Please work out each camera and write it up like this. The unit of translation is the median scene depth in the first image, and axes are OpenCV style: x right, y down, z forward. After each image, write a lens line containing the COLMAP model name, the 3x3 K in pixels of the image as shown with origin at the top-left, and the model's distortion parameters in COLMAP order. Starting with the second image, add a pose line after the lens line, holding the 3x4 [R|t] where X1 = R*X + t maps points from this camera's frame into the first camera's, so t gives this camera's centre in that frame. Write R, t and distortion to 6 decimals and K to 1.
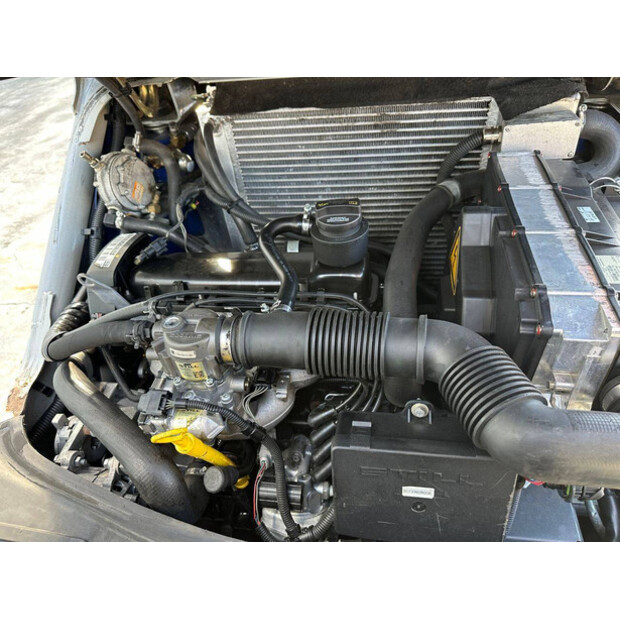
lens RADIAL K [[436.9, 0, 308.2], [0, 436.9, 313.9], [0, 0, 1]] dist [0.064014, -0.105778]
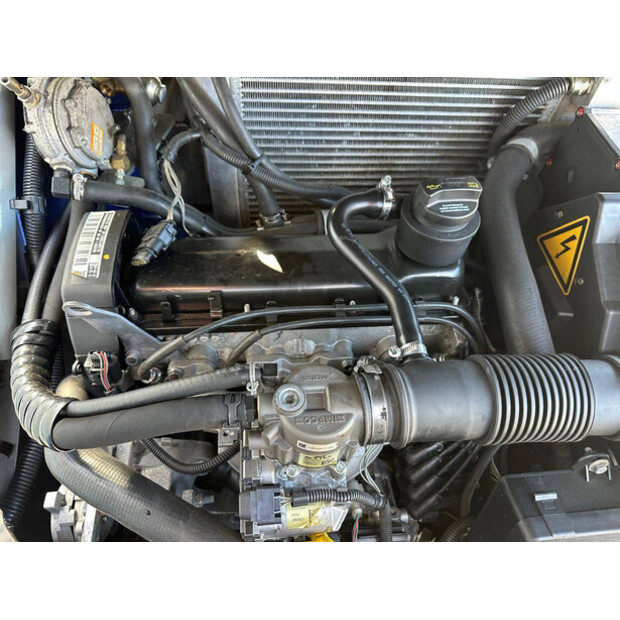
lens RADIAL K [[458.4, 0, 310.0], [0, 458.4, 310.0], [0, 0, 1]] dist [-0.020535, -0.000257]
pose [[0.958056, -0.088263, 0.272651, -0.299084], [0.030713, 0.977535, 0.208526, -0.165364], [-0.284931, -0.191405, 0.939243, 0.237489]]
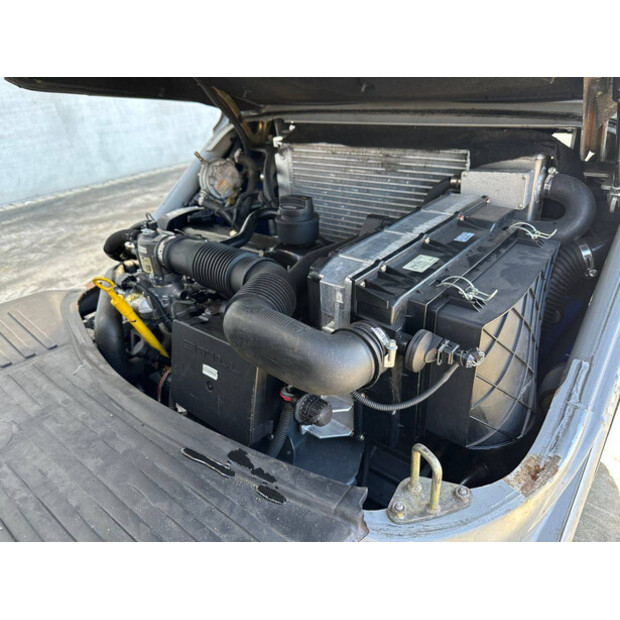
lens RADIAL K [[436.9, 0, 308.2], [0, 436.9, 313.9], [0, 0, 1]] dist [0.064014, -0.105778]
pose [[0.856237, 0.287803, -0.428984, 0.600456], [-0.360757, 0.927519, -0.097790, 0.151827], [0.369747, 0.238491, 0.898003, -0.083021]]
